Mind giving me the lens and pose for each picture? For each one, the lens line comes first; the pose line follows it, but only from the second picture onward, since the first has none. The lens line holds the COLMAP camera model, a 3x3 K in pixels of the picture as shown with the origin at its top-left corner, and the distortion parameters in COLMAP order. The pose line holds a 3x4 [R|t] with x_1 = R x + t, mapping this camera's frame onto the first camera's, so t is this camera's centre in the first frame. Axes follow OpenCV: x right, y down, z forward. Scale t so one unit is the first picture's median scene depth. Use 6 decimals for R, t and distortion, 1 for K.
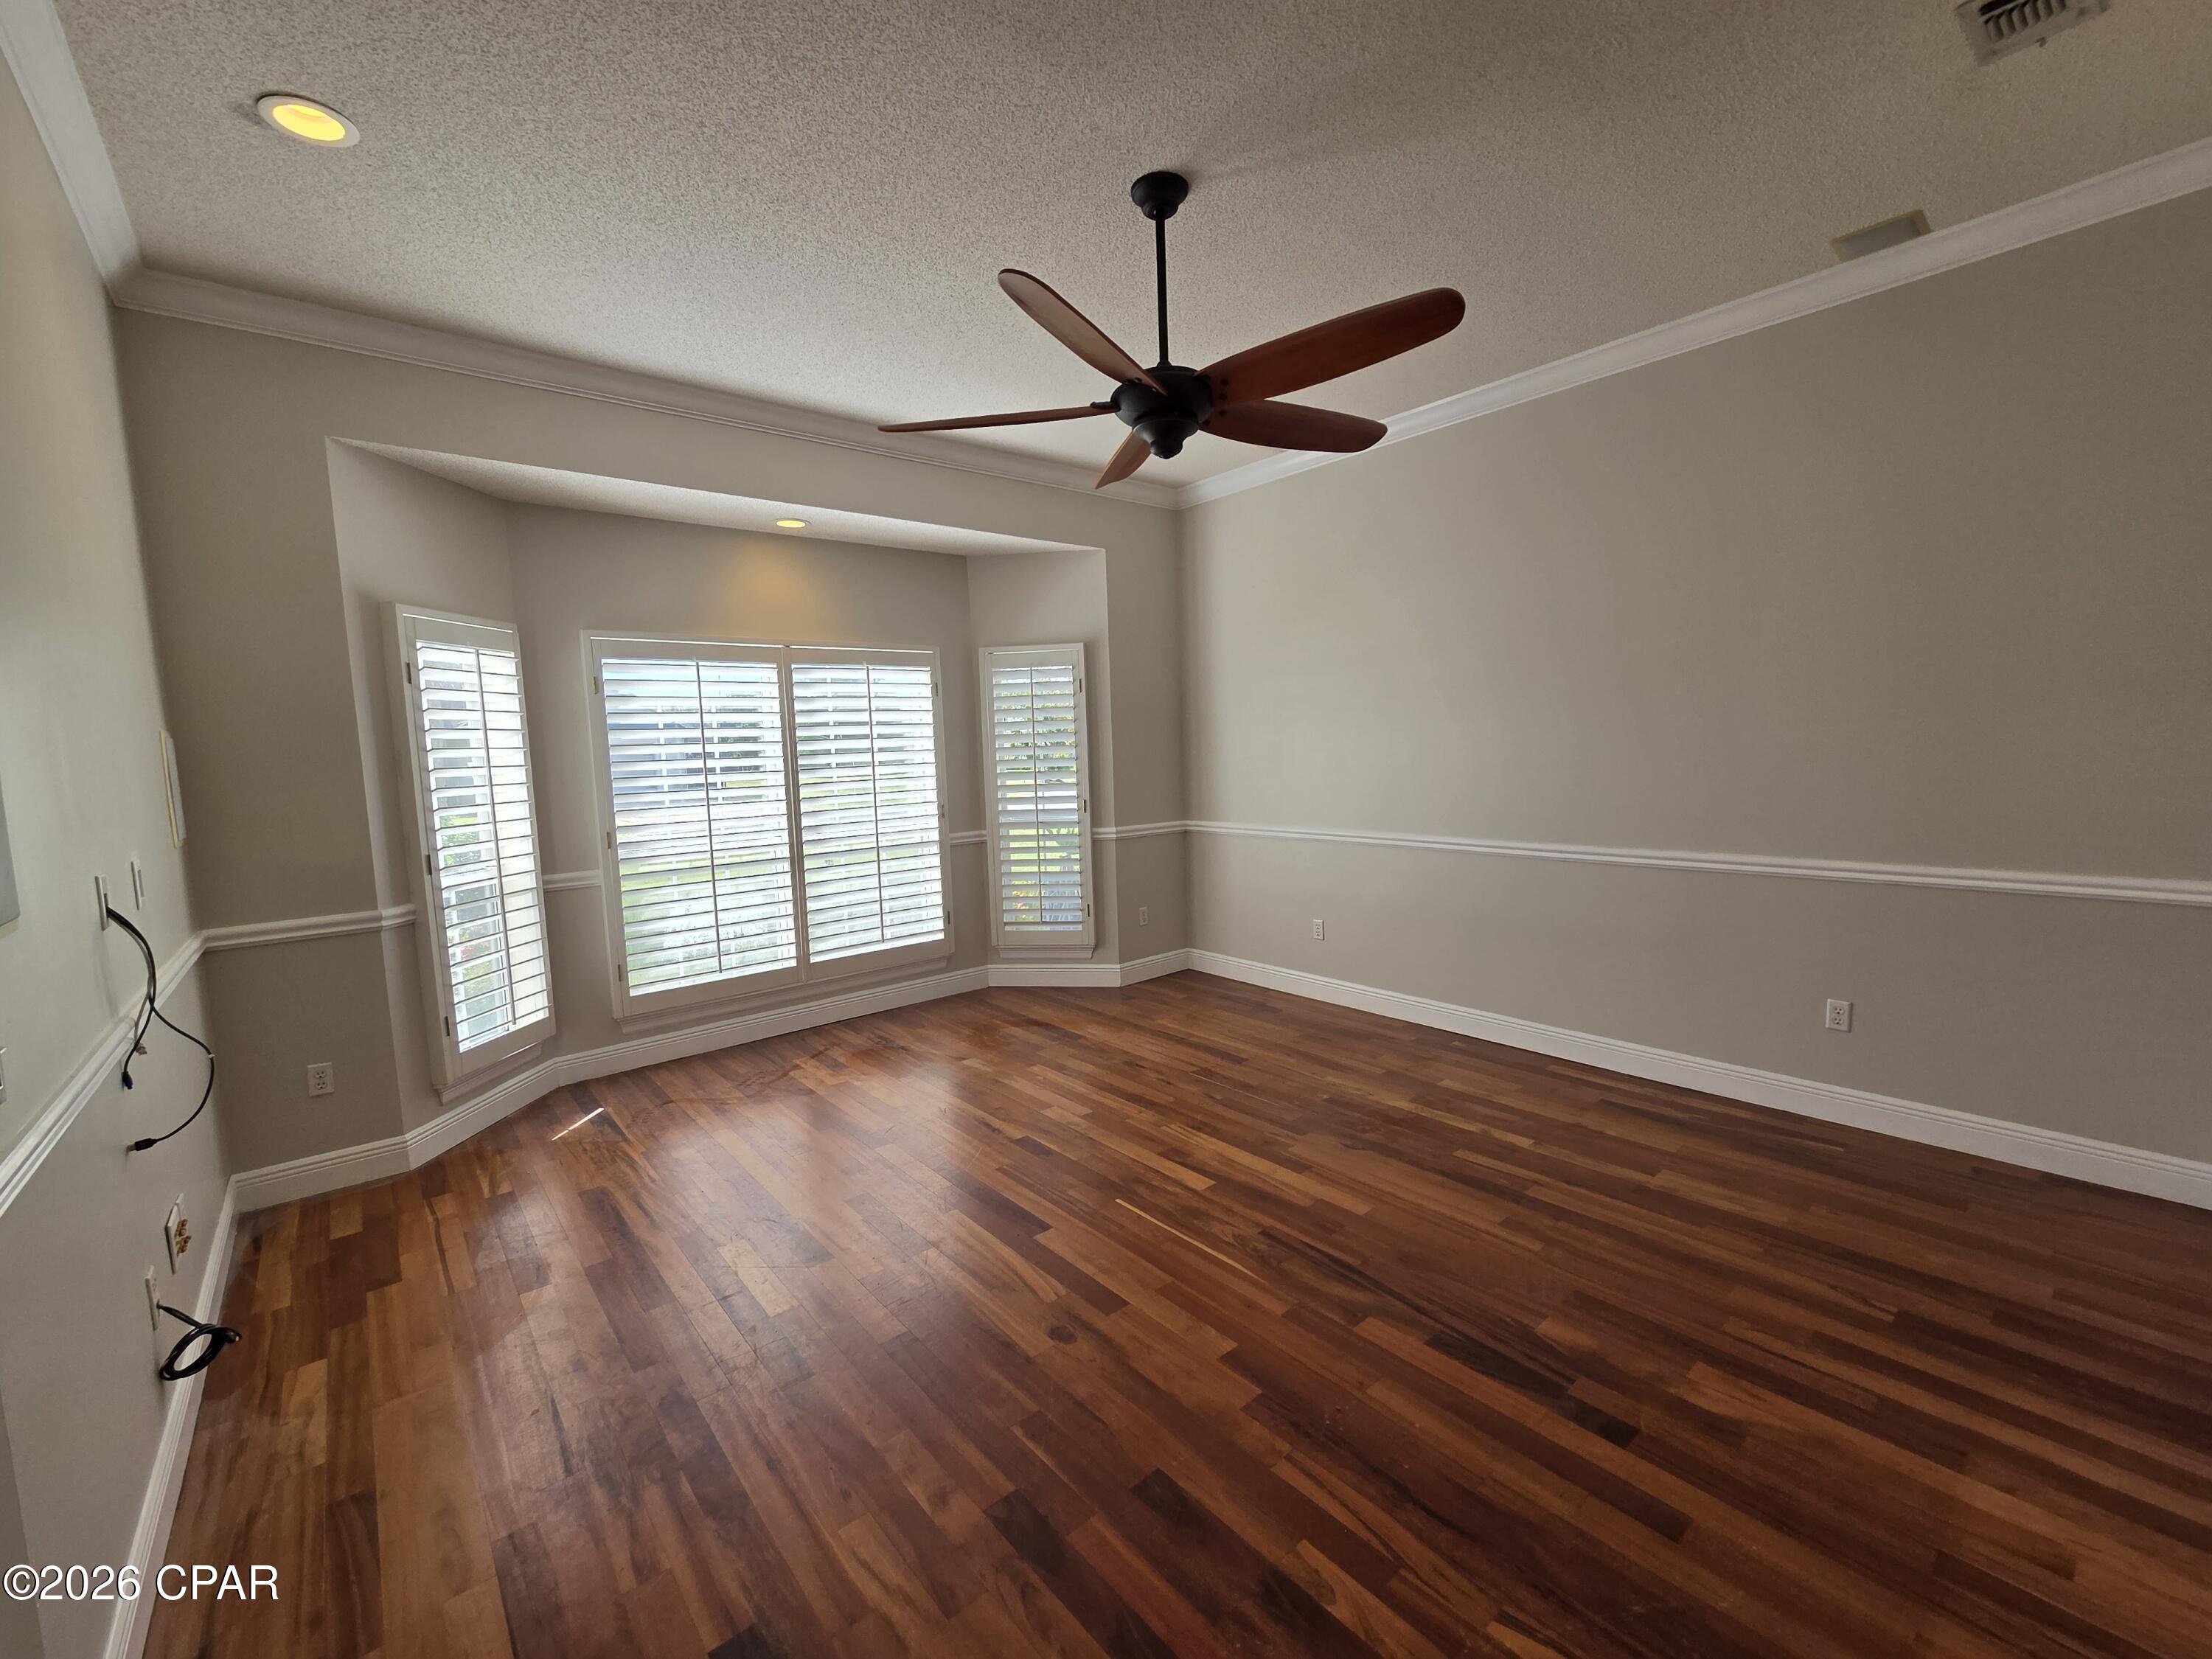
lens RADIAL K [[907.2, 0, 1100.2], [0, 907.2, 829.9], [0, 0, 1]] dist [-0.000682, 0.000863]
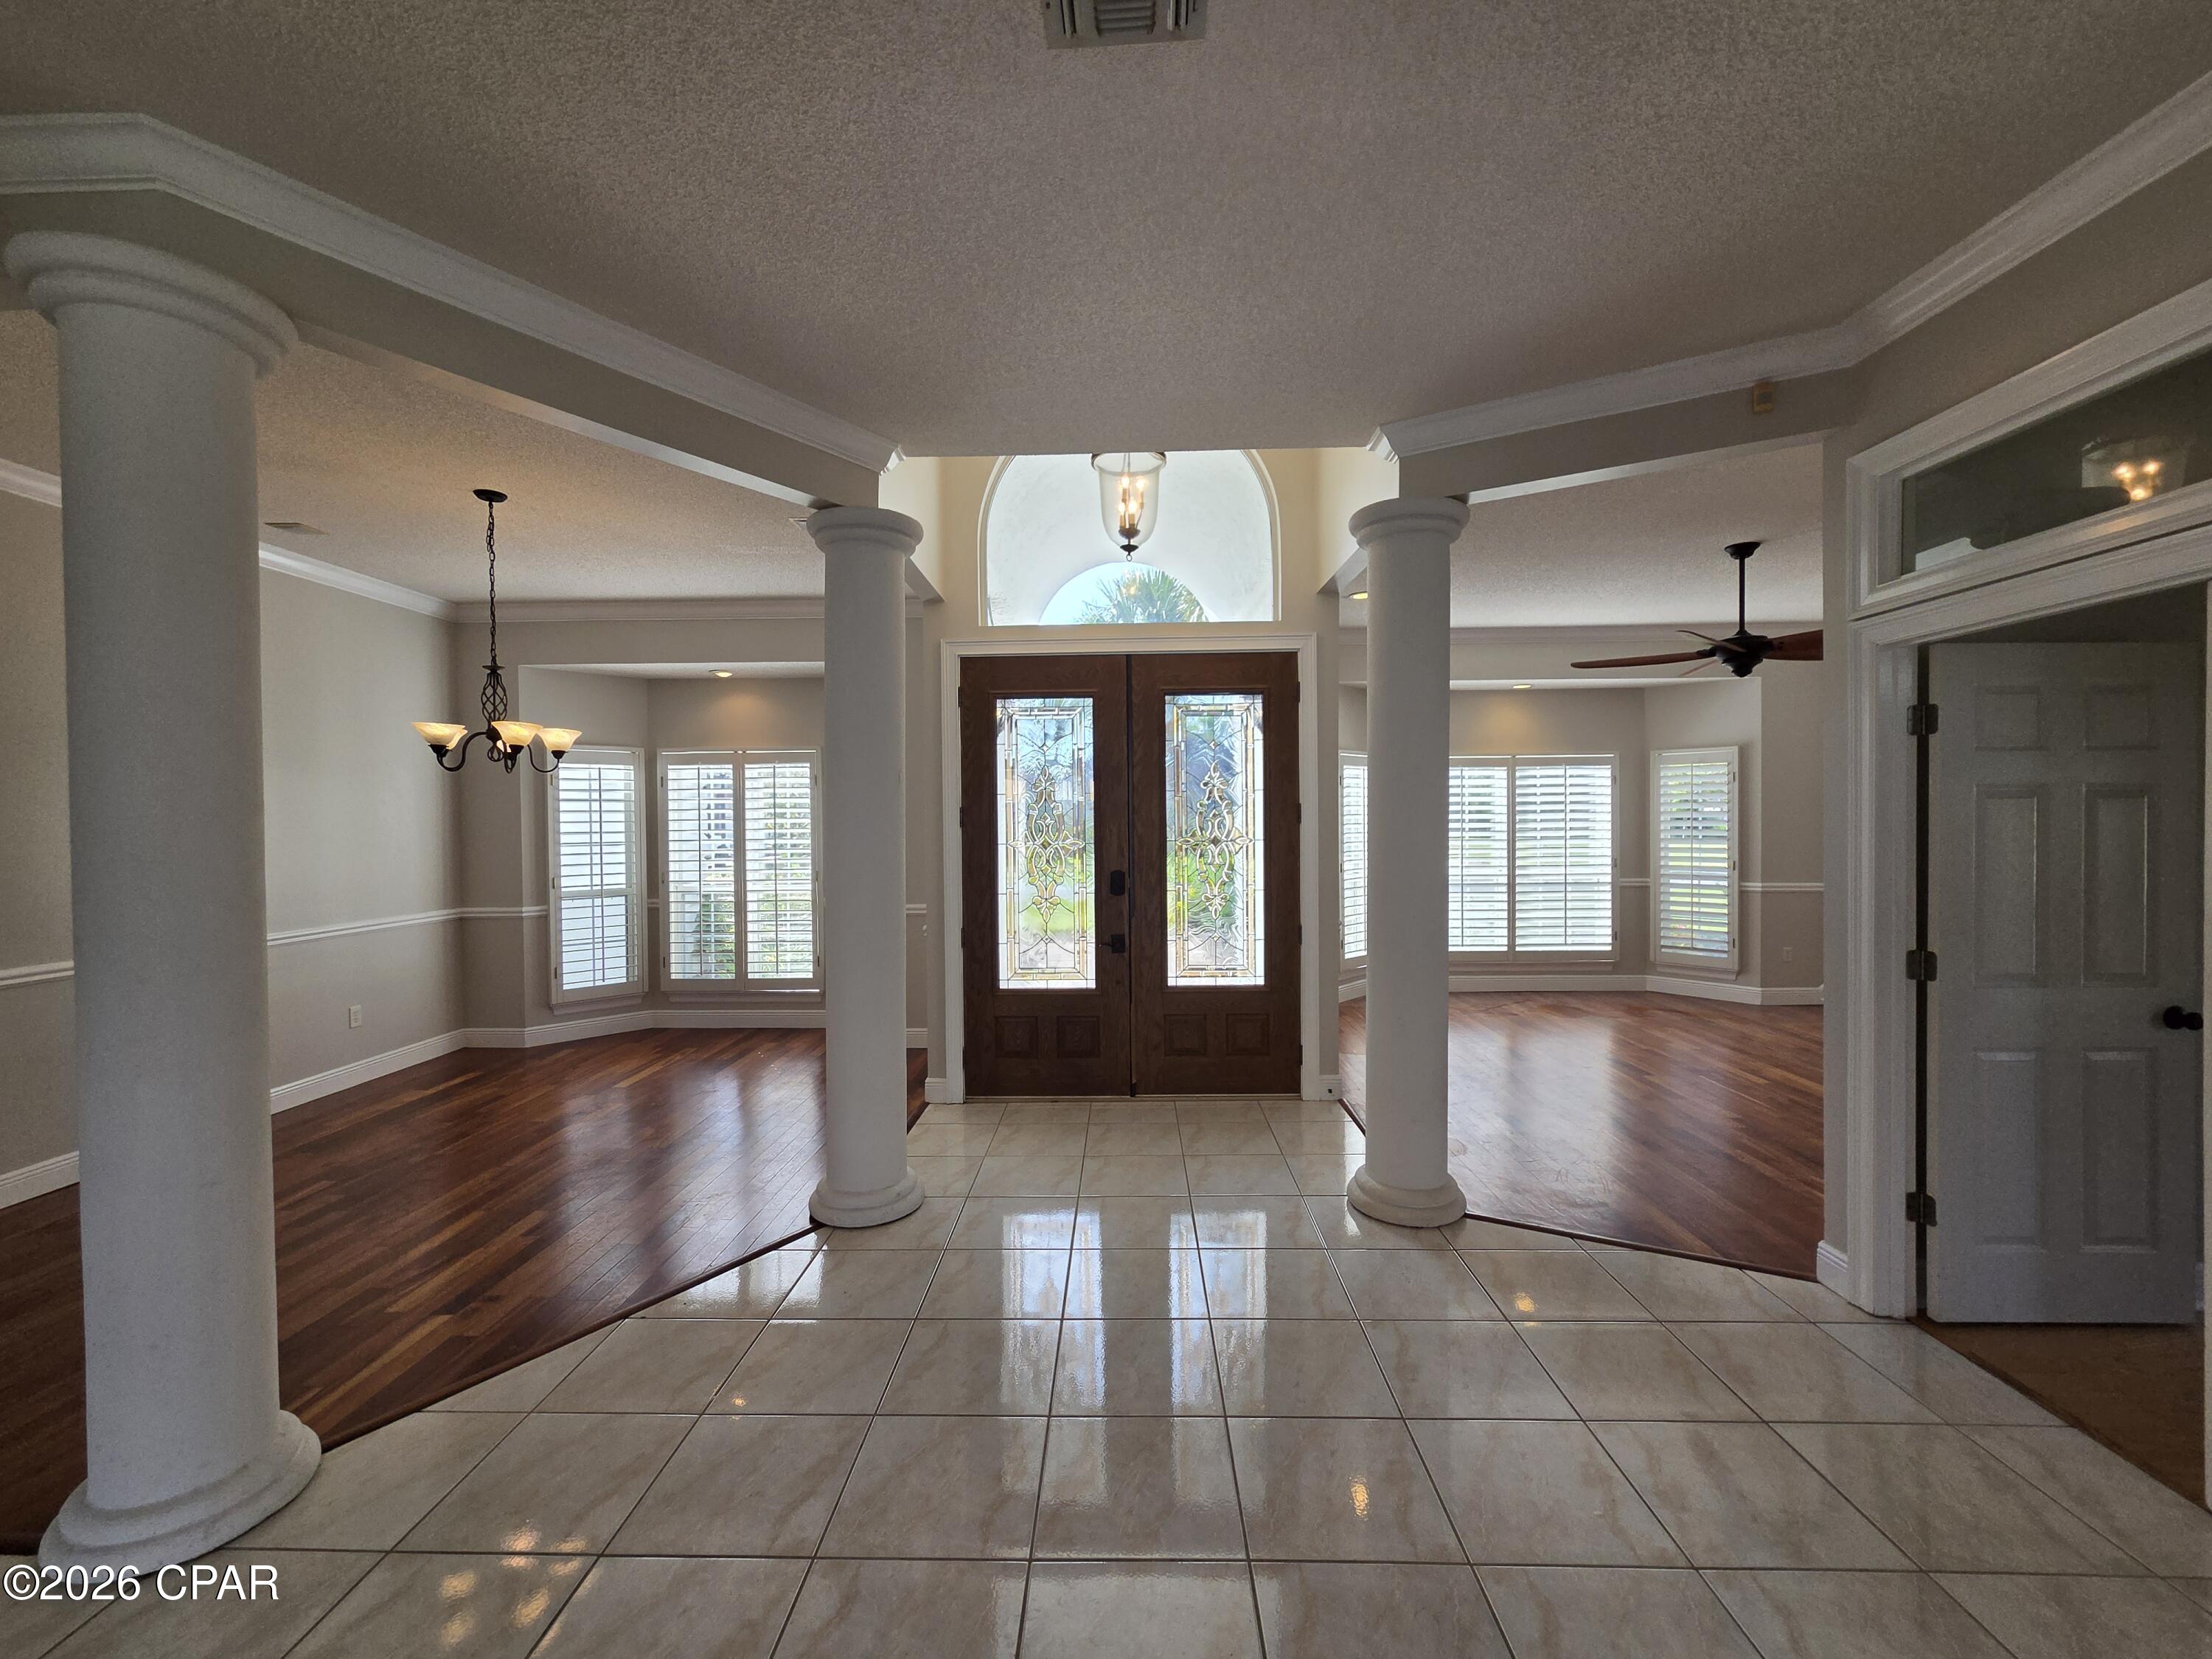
lens RADIAL K [[907.2, 0, 1105.5], [0, 907.2, 826.1], [0, 0, 1]] dist [-0.000682, 0.000863]
pose [[0.751079, 0.038837, -0.659070, 1.142028], [-0.075605, 0.996761, -0.027425, -0.099771], [0.655870, 0.070427, 0.751582, 0.294800]]
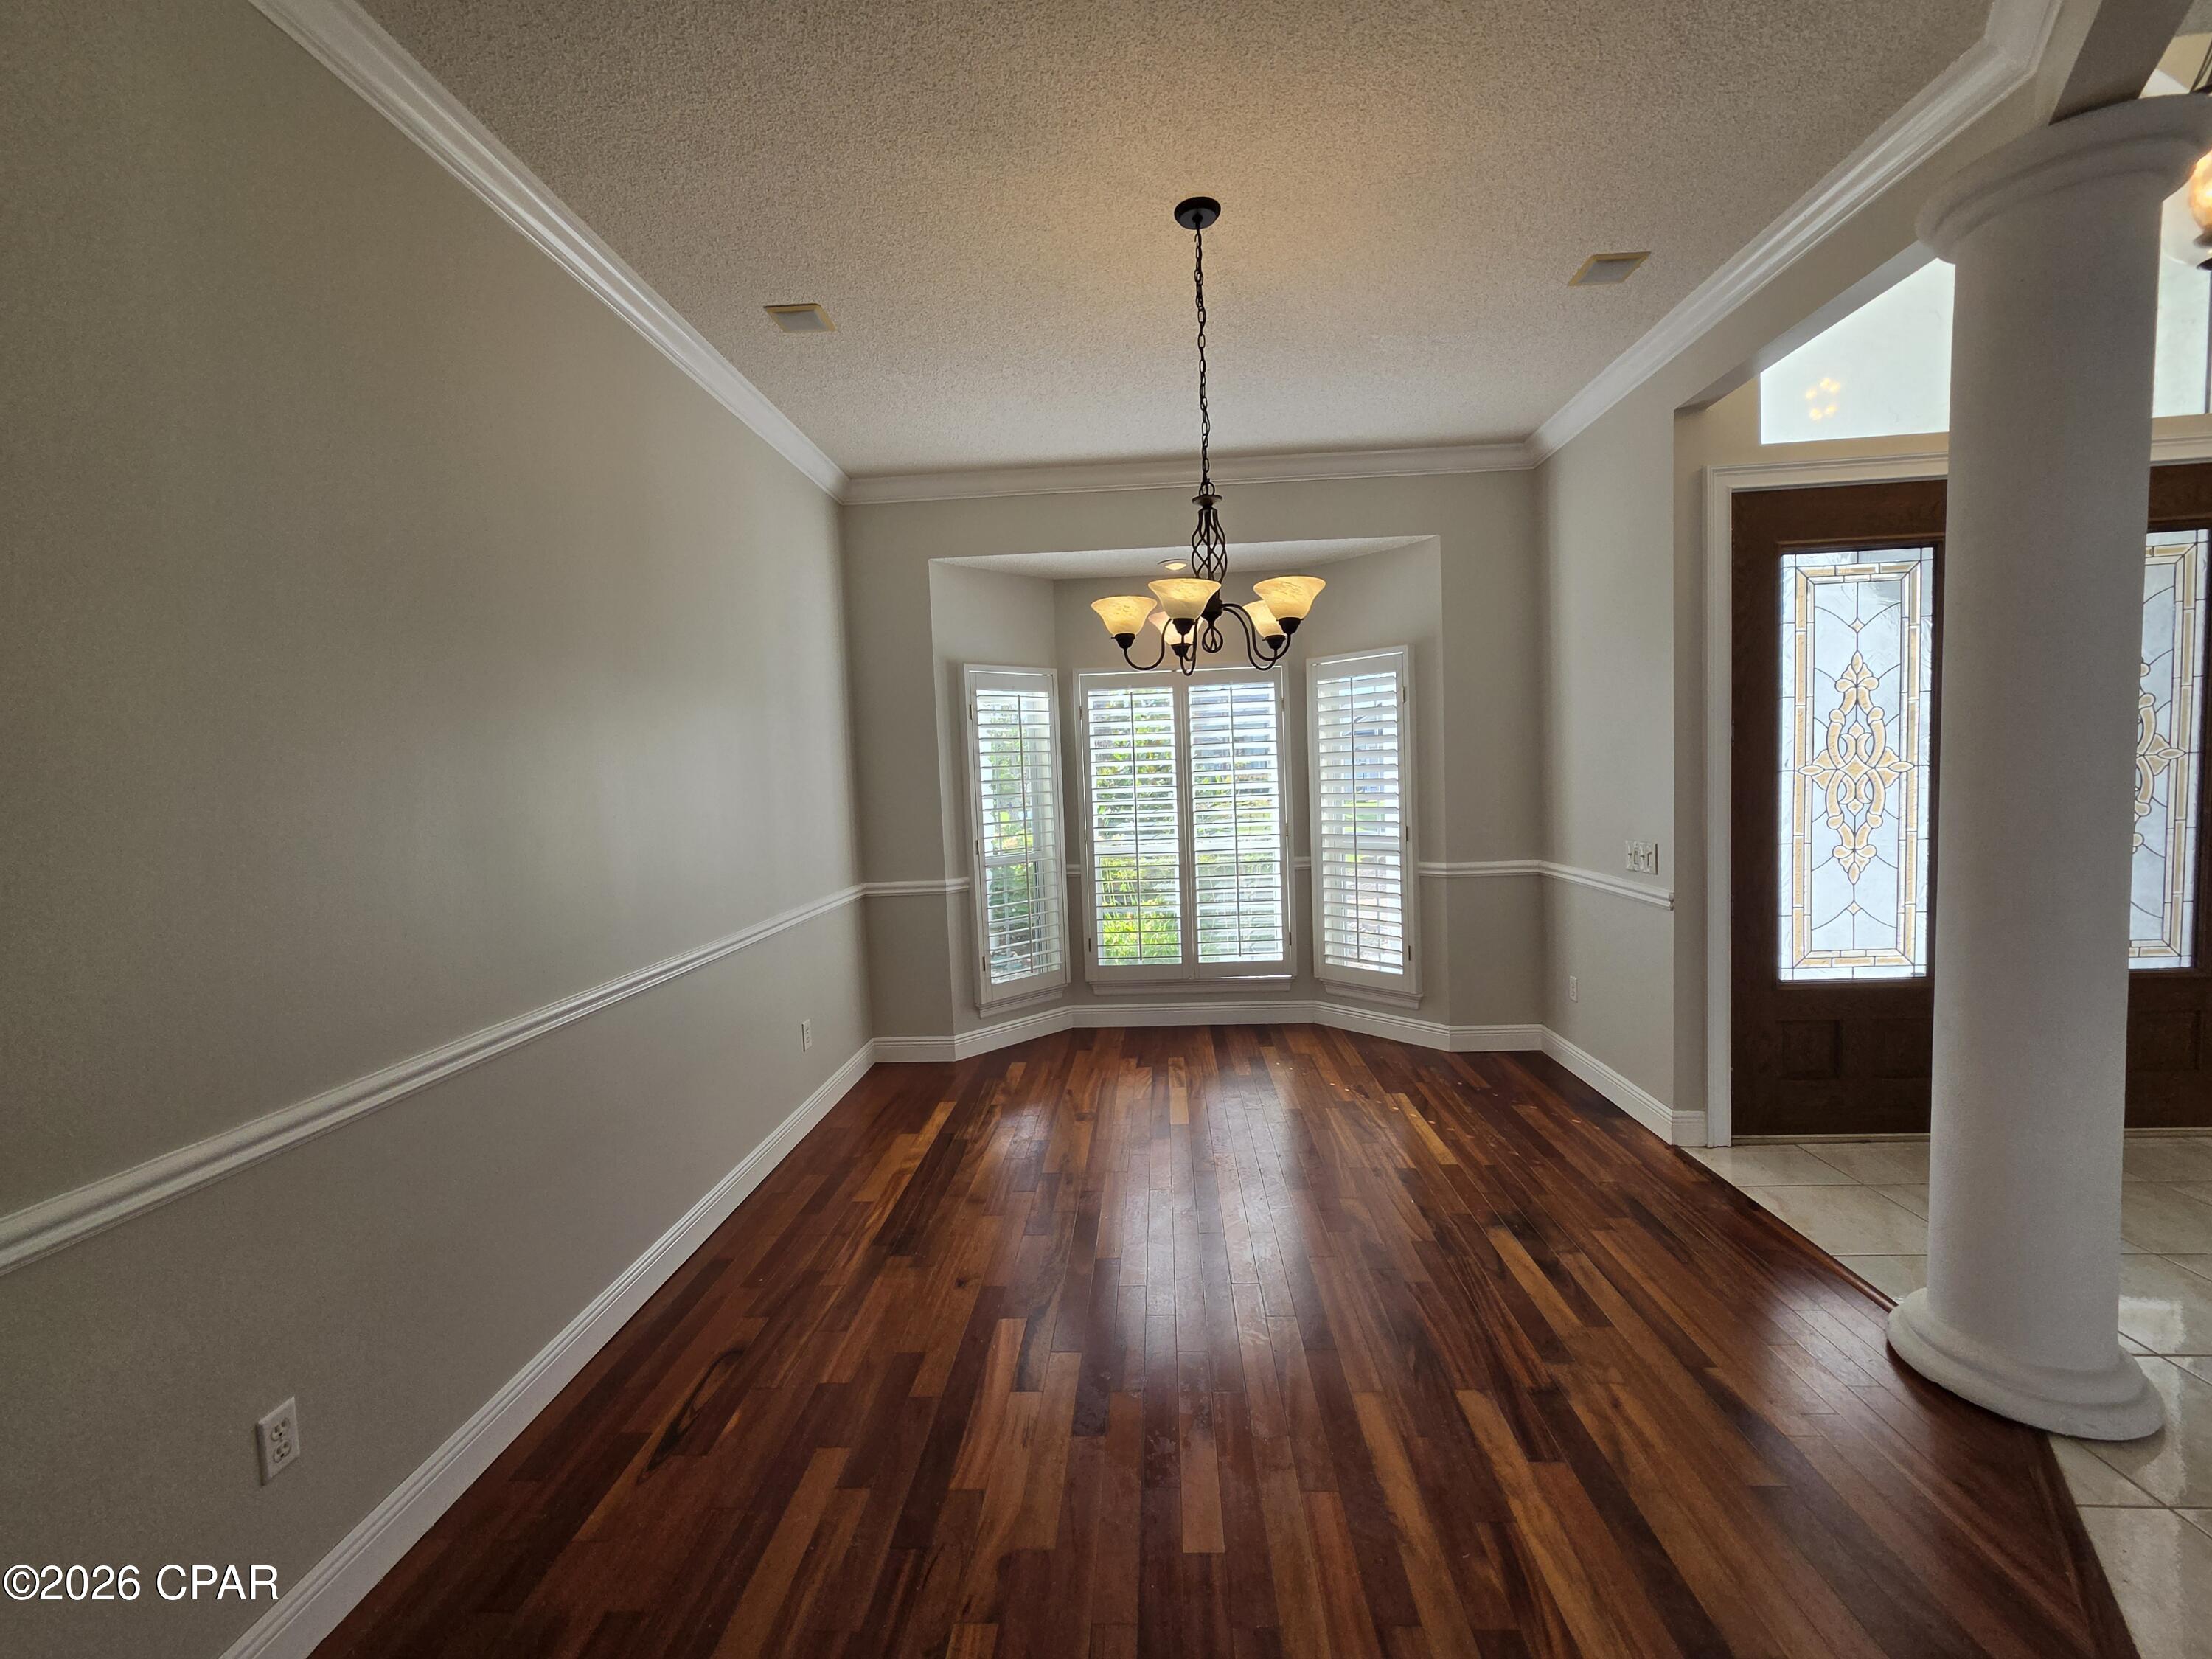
lens RADIAL K [[907.2, 0, 1105.3], [0, 907.2, 823.9], [0, 0, 1]] dist [-0.000682, 0.000863]
pose [[0.732381, 0.049637, -0.679083, 0.315034], [-0.047873, 0.998625, 0.021363, -0.035349], [0.679210, 0.016864, 0.733751, 0.084312]]
